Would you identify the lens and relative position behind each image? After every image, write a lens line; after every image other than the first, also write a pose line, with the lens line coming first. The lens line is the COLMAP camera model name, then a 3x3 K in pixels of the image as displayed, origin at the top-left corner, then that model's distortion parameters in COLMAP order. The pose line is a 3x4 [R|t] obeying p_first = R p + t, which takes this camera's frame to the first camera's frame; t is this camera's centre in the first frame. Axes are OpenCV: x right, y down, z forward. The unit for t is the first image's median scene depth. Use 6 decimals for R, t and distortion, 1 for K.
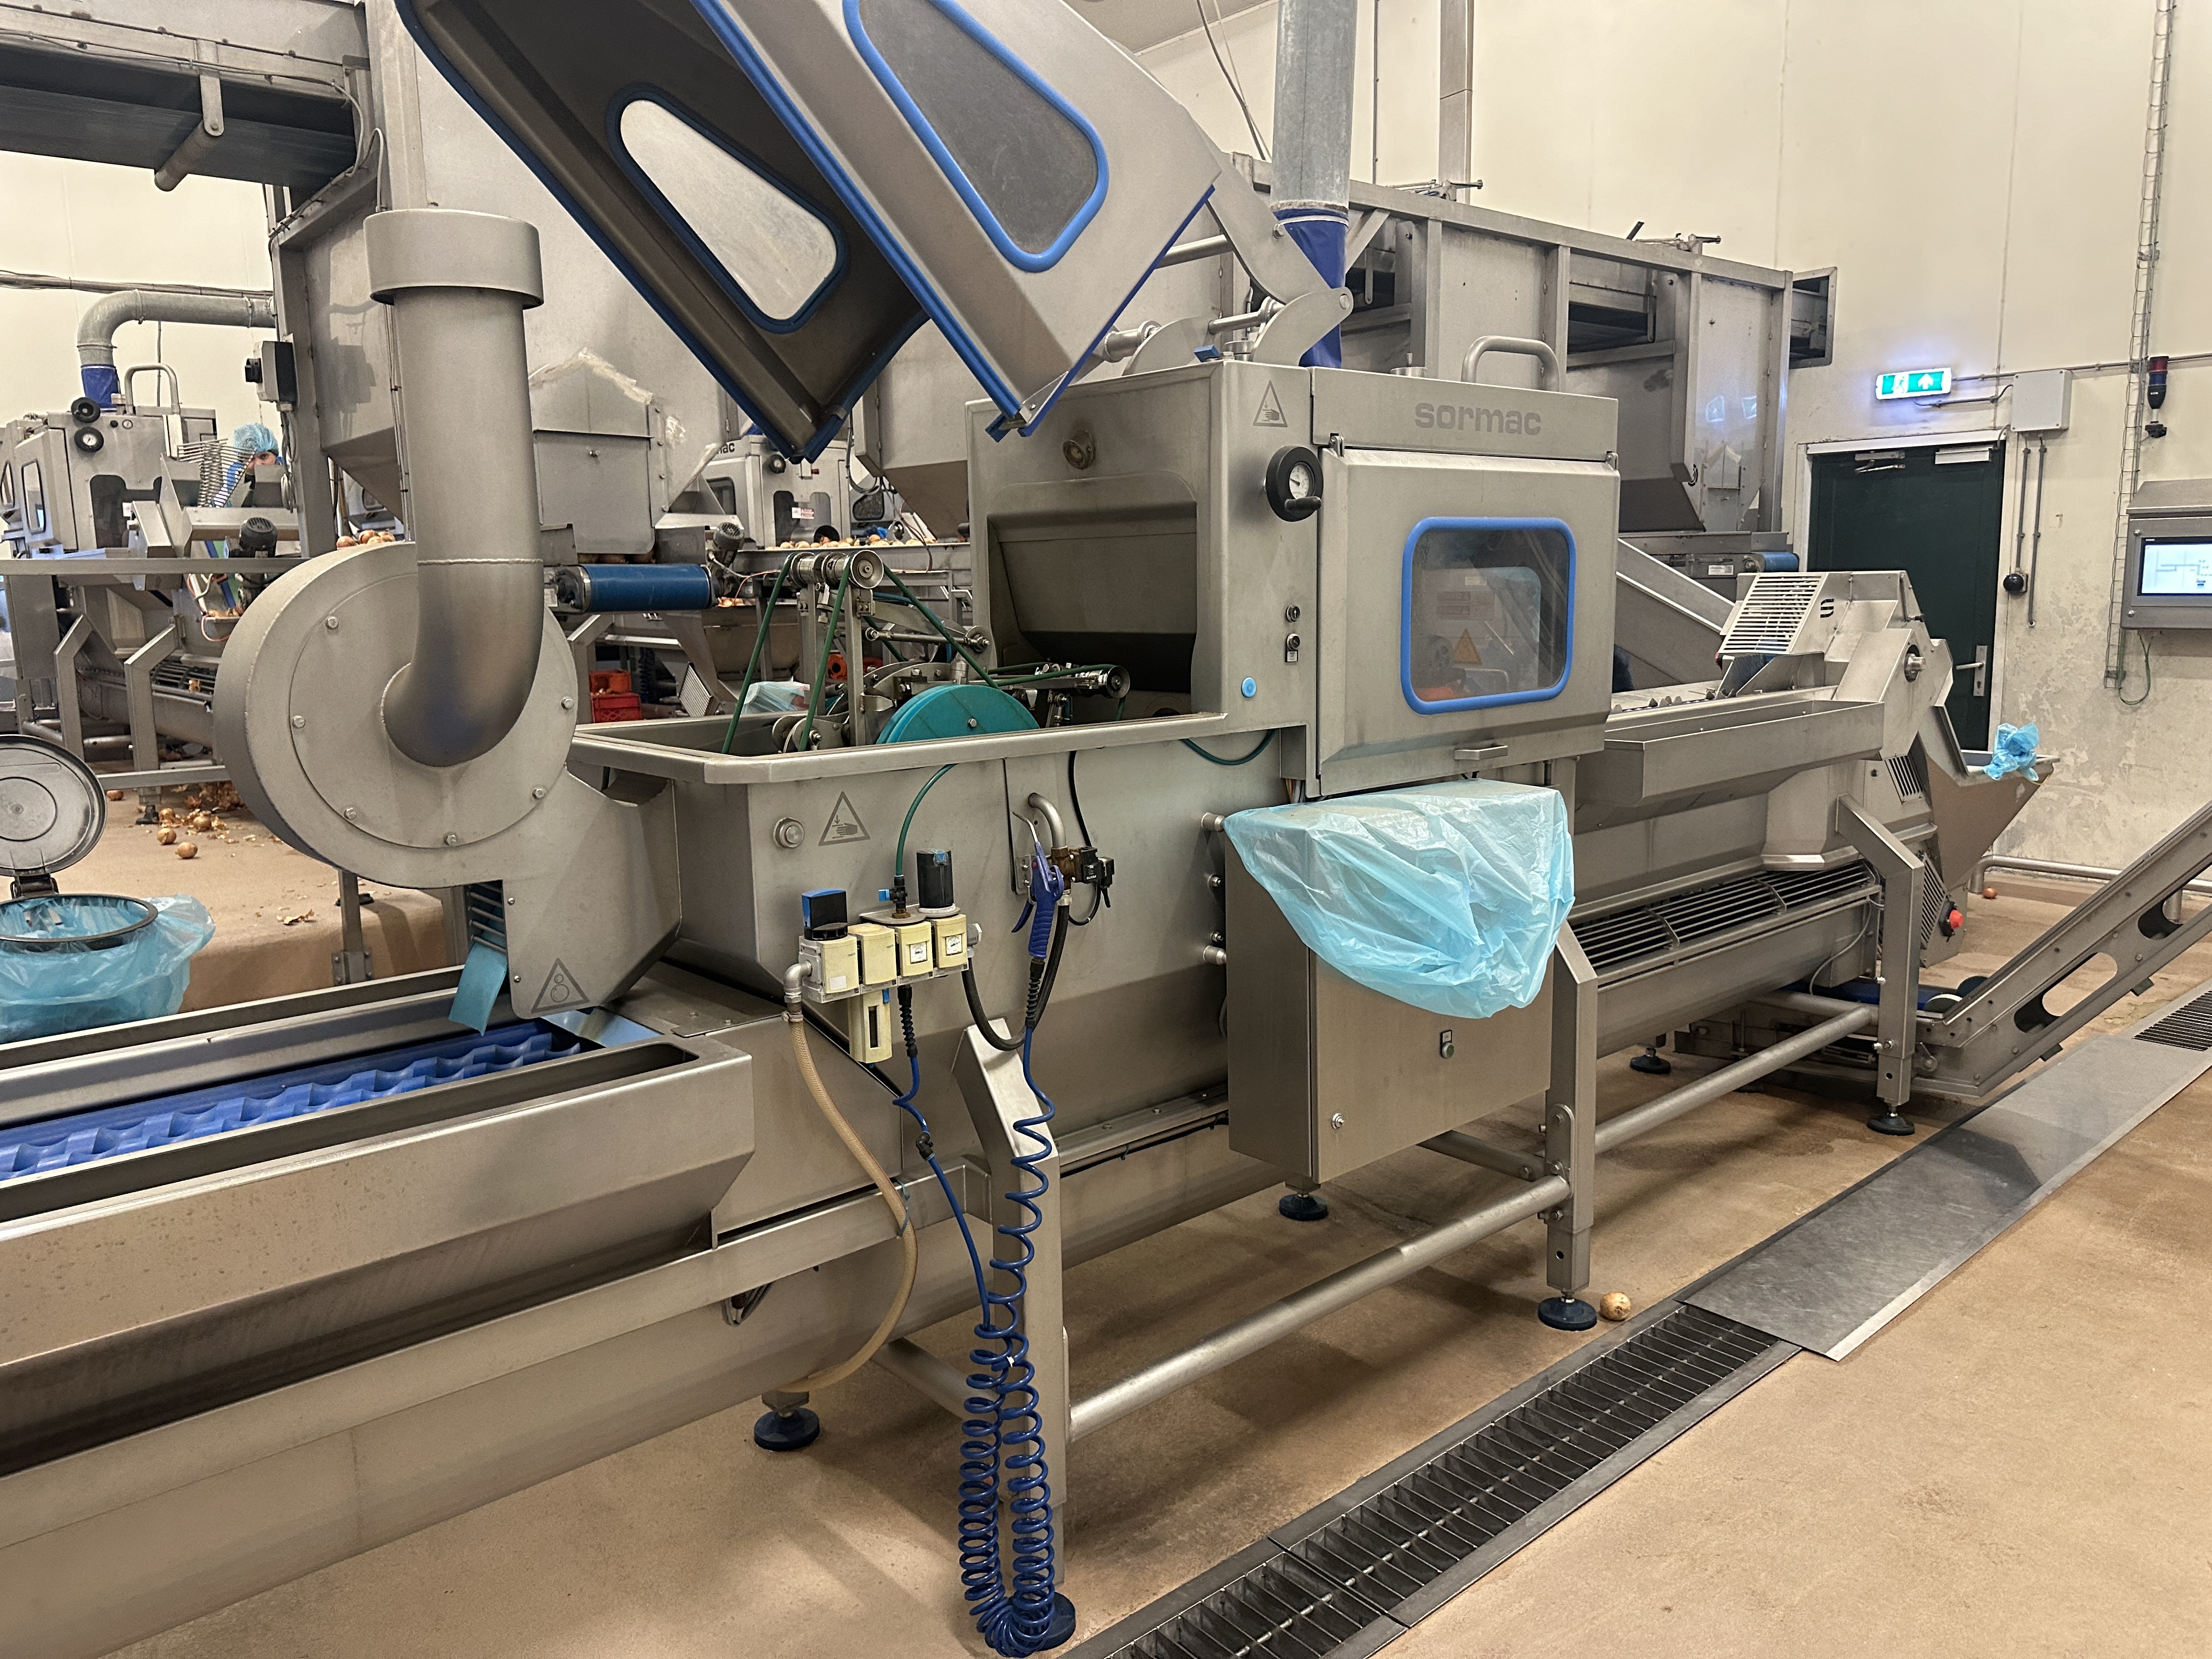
lens RADIAL K [[1555.0, 0, 1106.0], [0, 1555.0, 829.5], [0, 0, 1]] dist [0.074223, -0.092959]
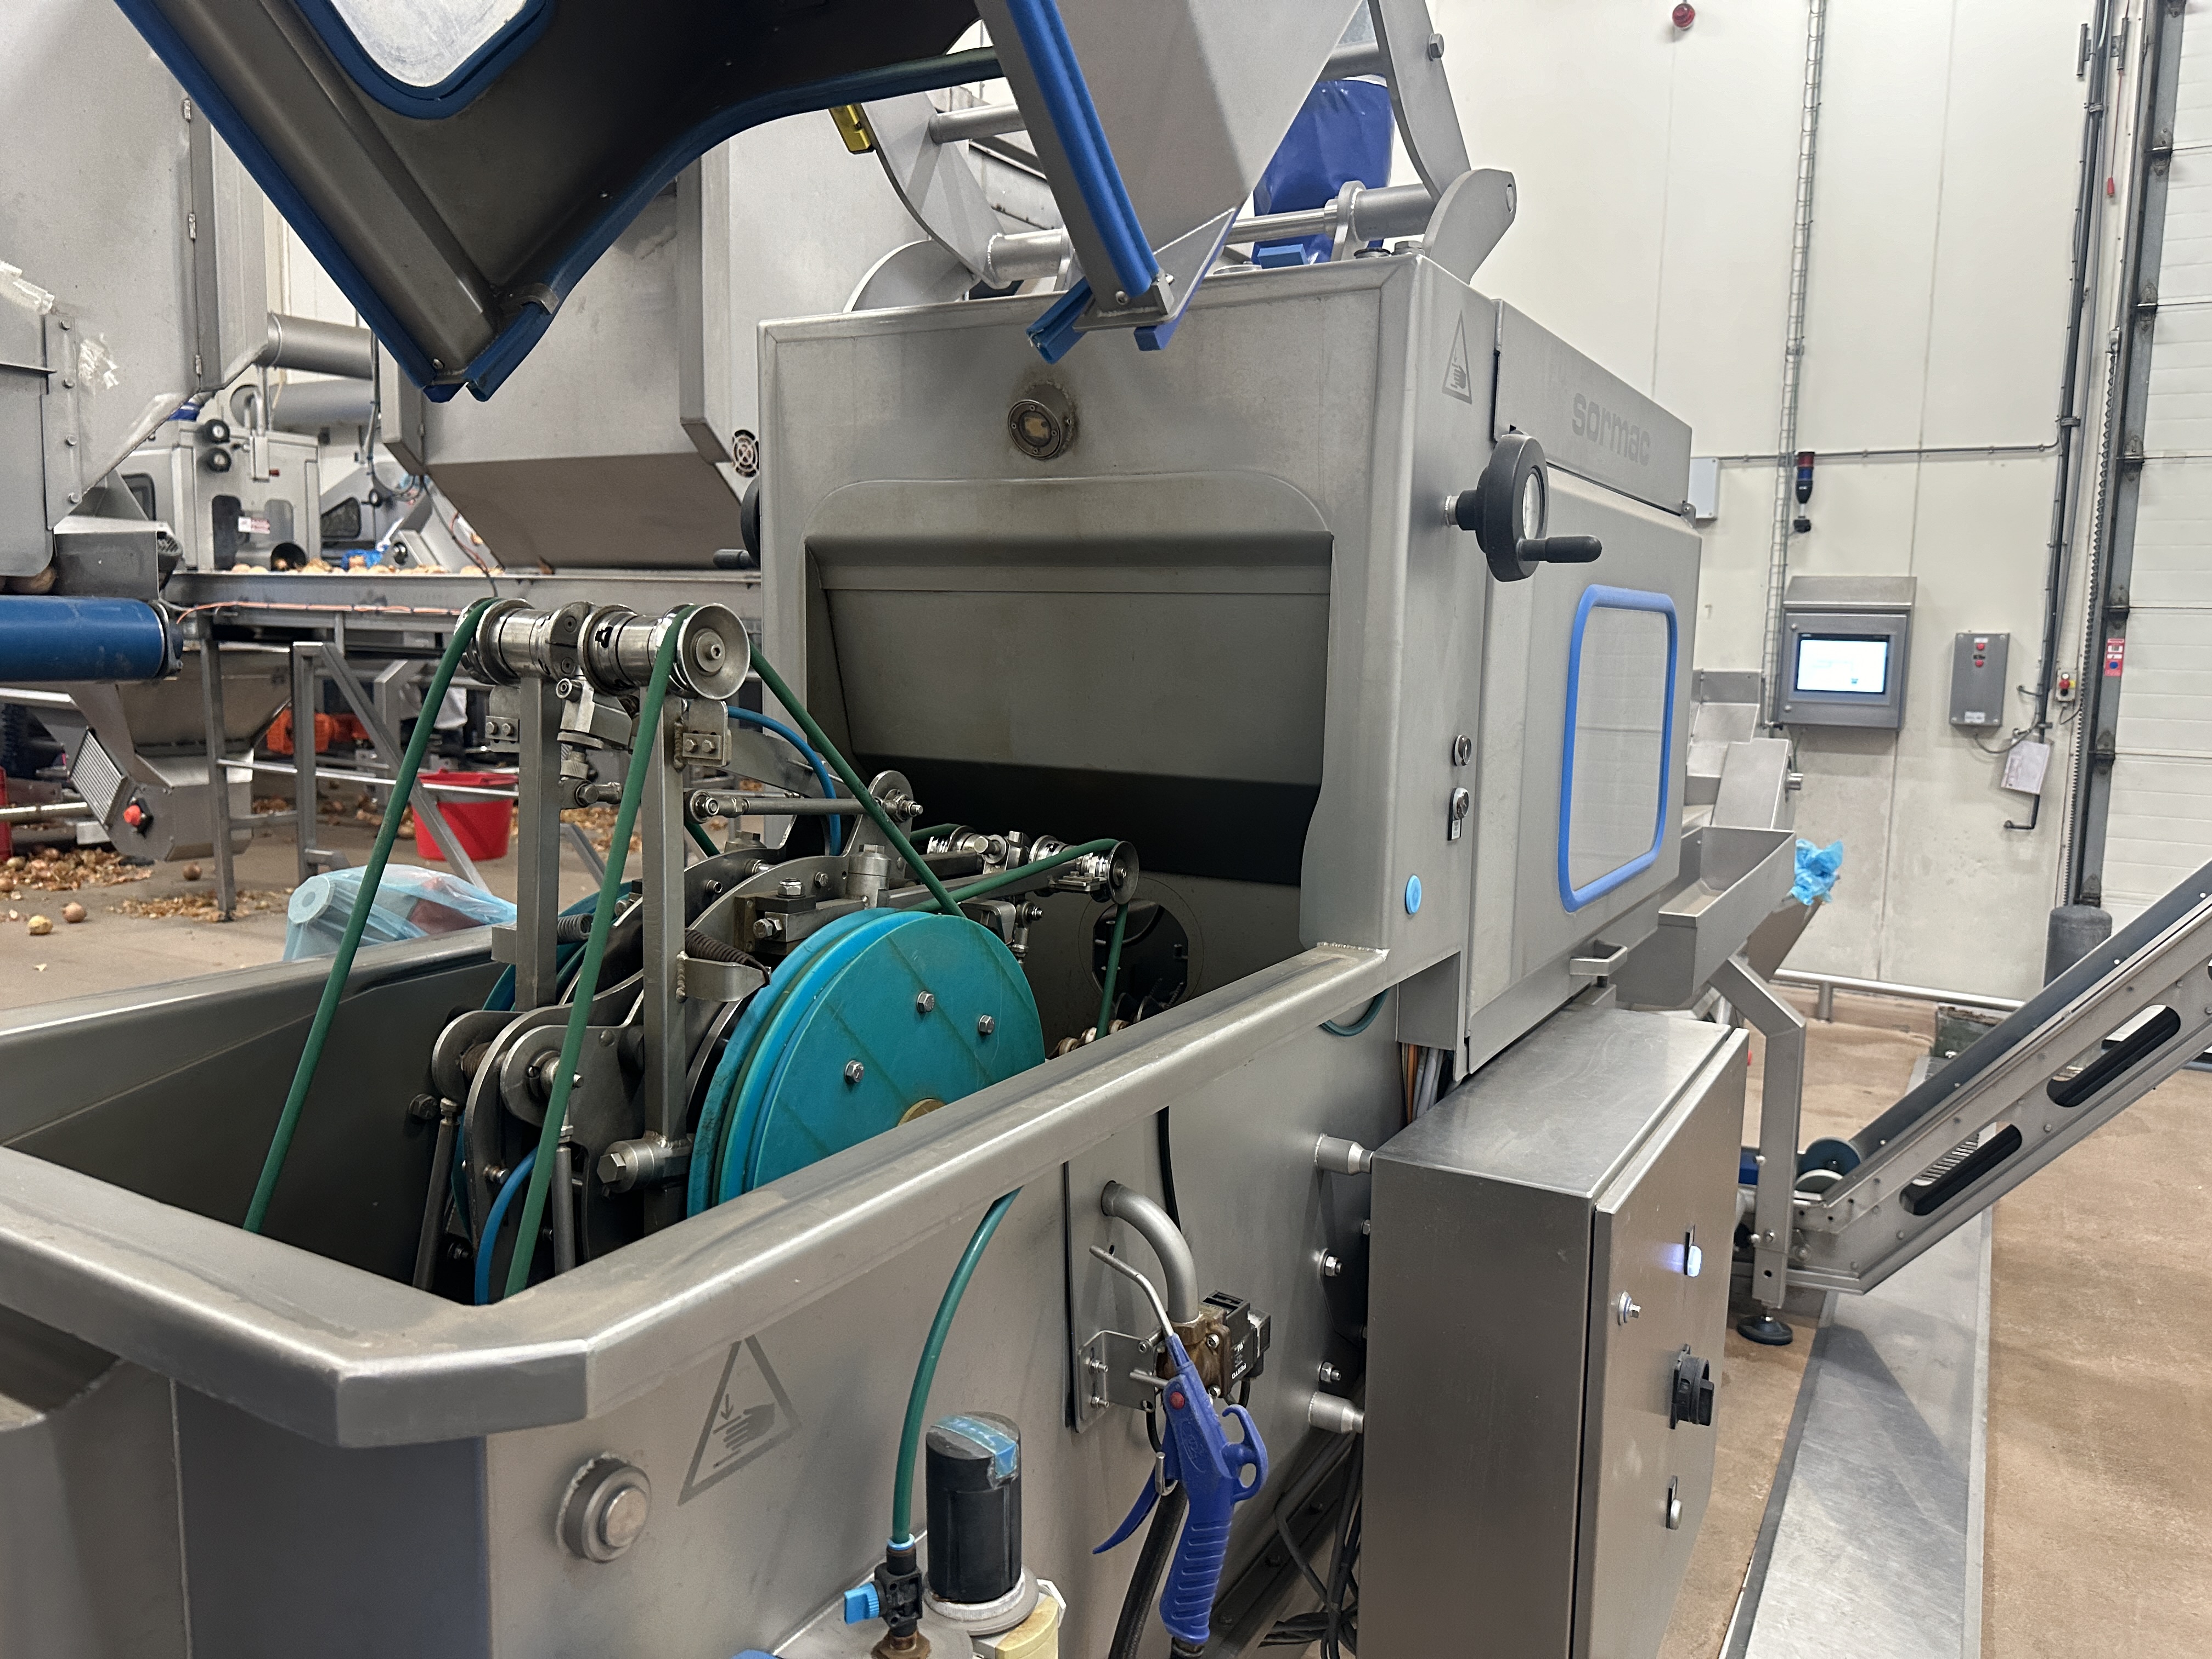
lens RADIAL K [[1571.6, 0, 1110.4], [0, 1571.6, 814.0], [0, 0, 1]] dist [0.033327, -0.054807]
pose [[0.947416, 0.000968, 0.320004, -0.109775], [0.012254, 0.999152, -0.039302, -0.064082], [-0.319771, 0.041157, 0.946601, 0.348173]]
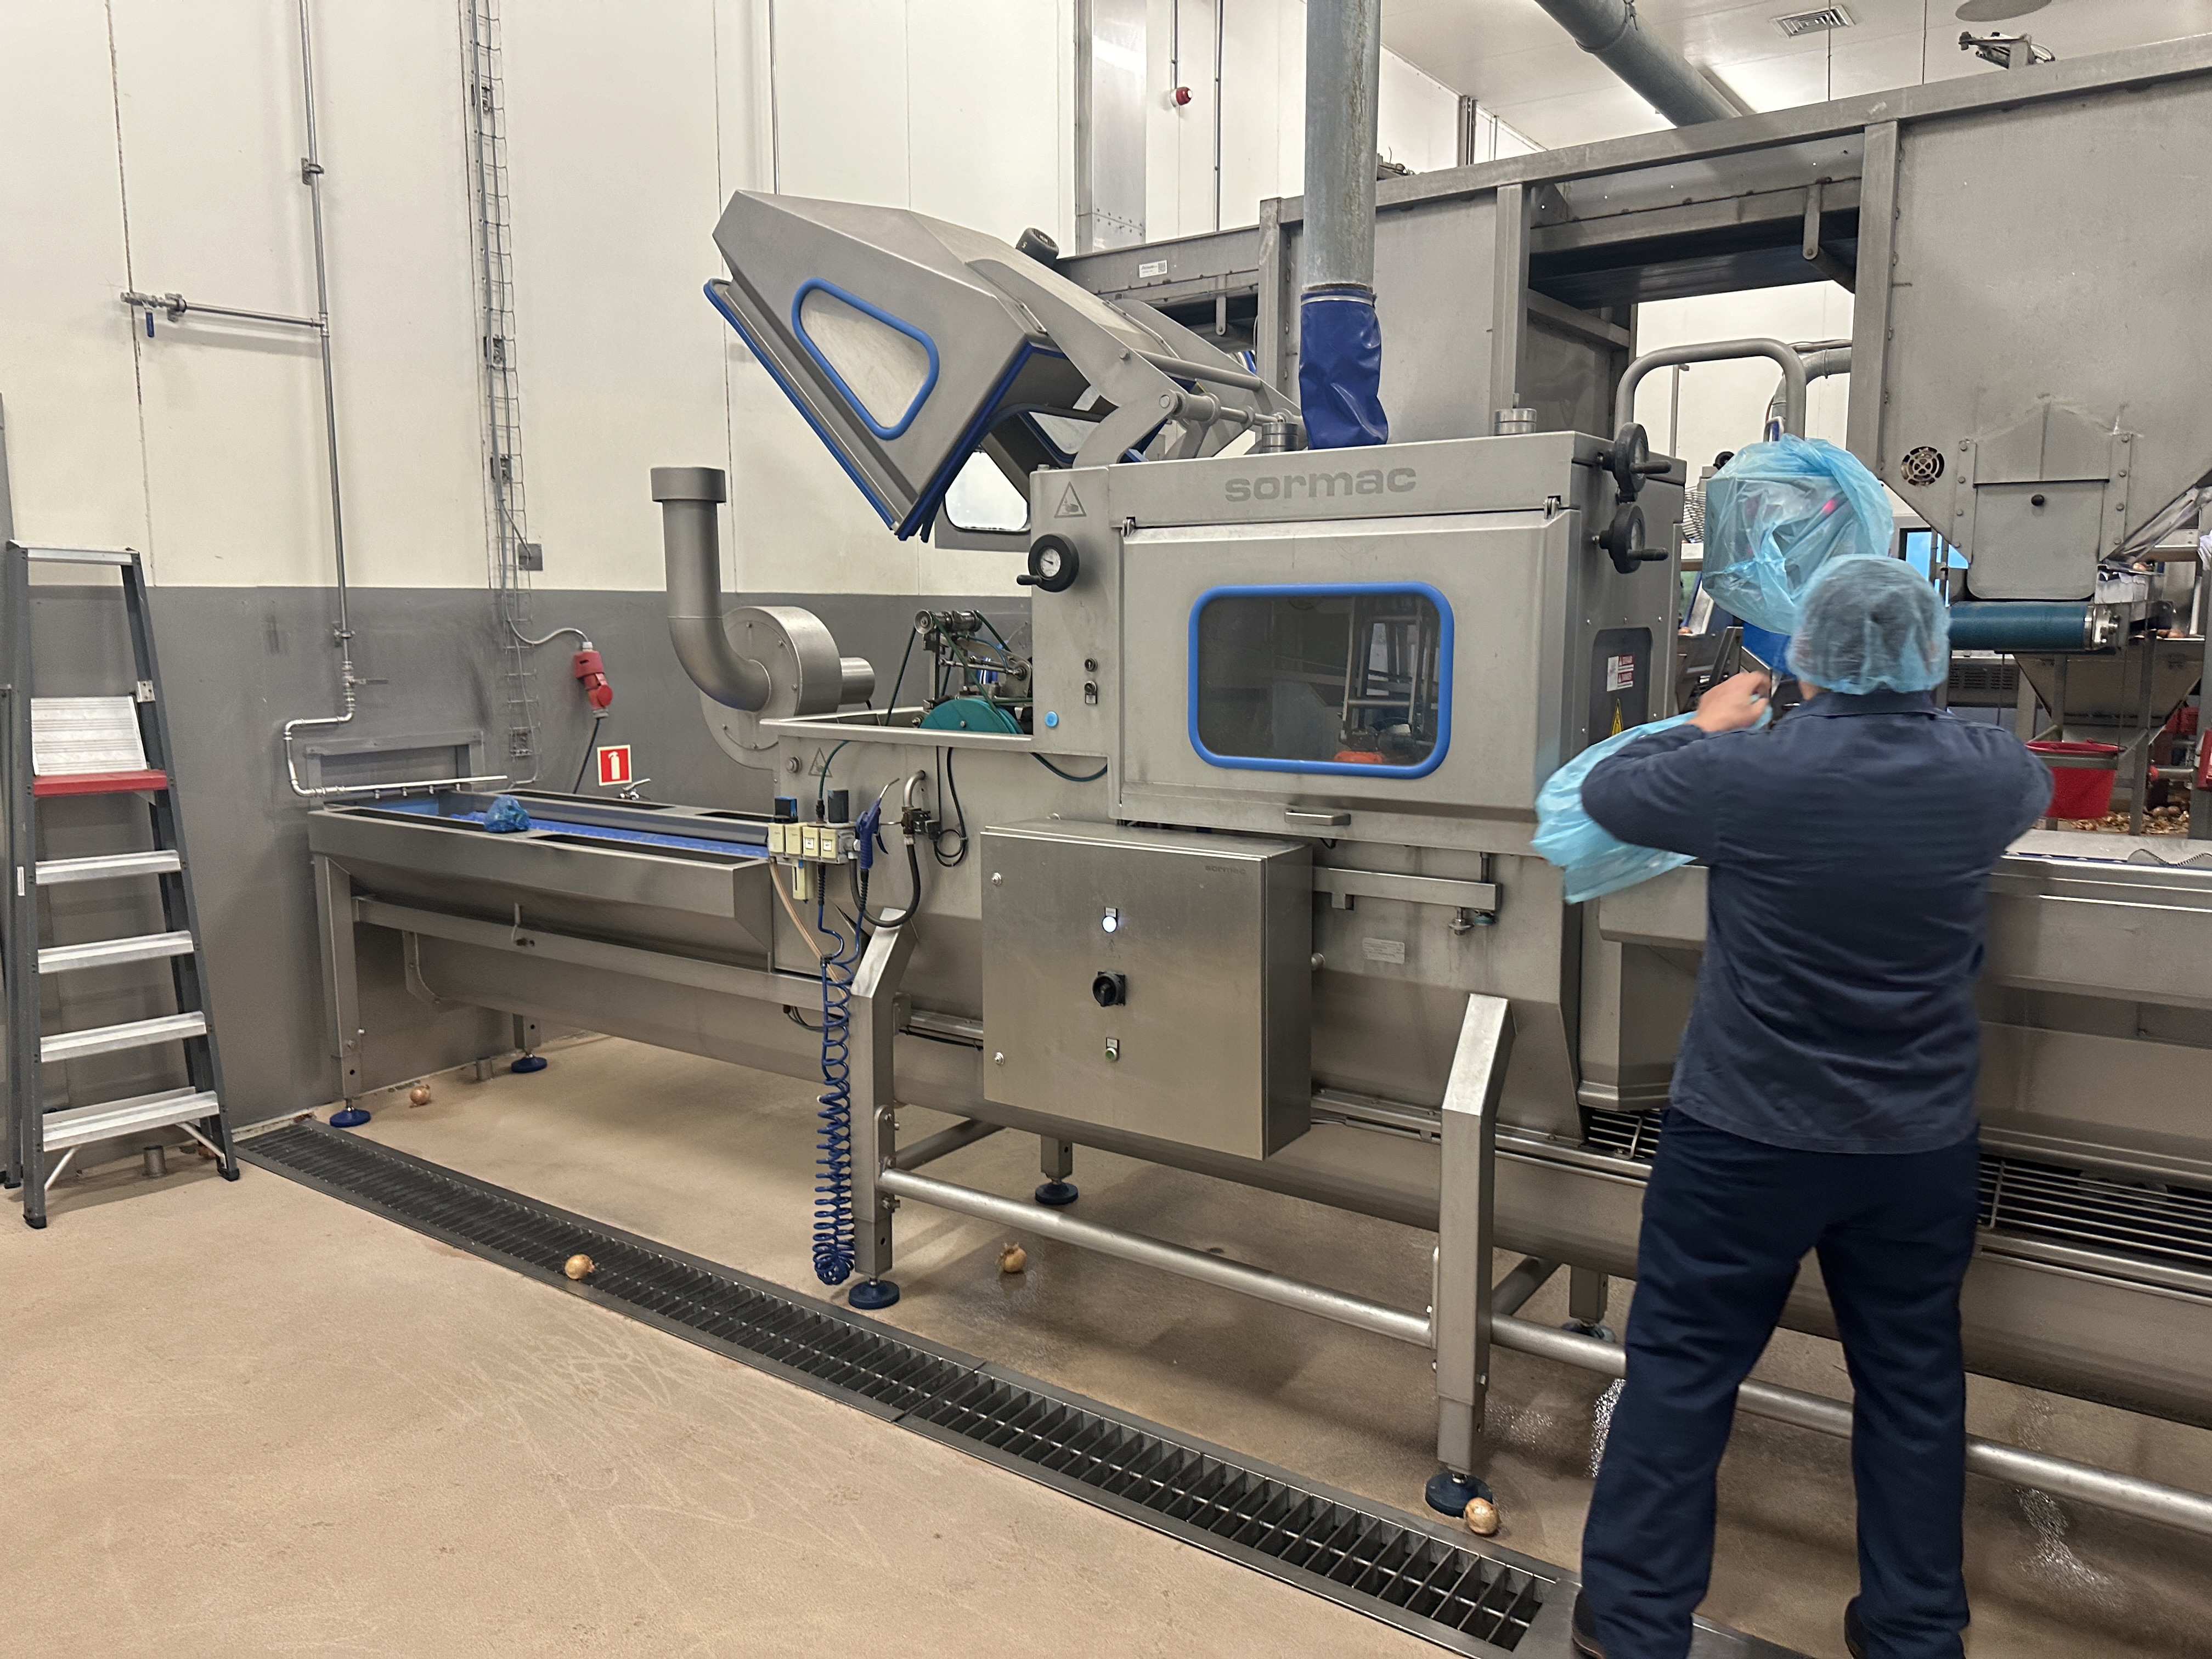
lens RADIAL K [[1555.0, 0, 1106.0], [0, 1555.0, 829.5], [0, 0, 1]] dist [0.074223, -0.092959]
pose [[0.228329, 0.158498, -0.960596, 0.874148], [-0.155659, 0.979910, 0.124685, -0.109728], [0.961060, 0.121056, 0.248413, 0.475636]]
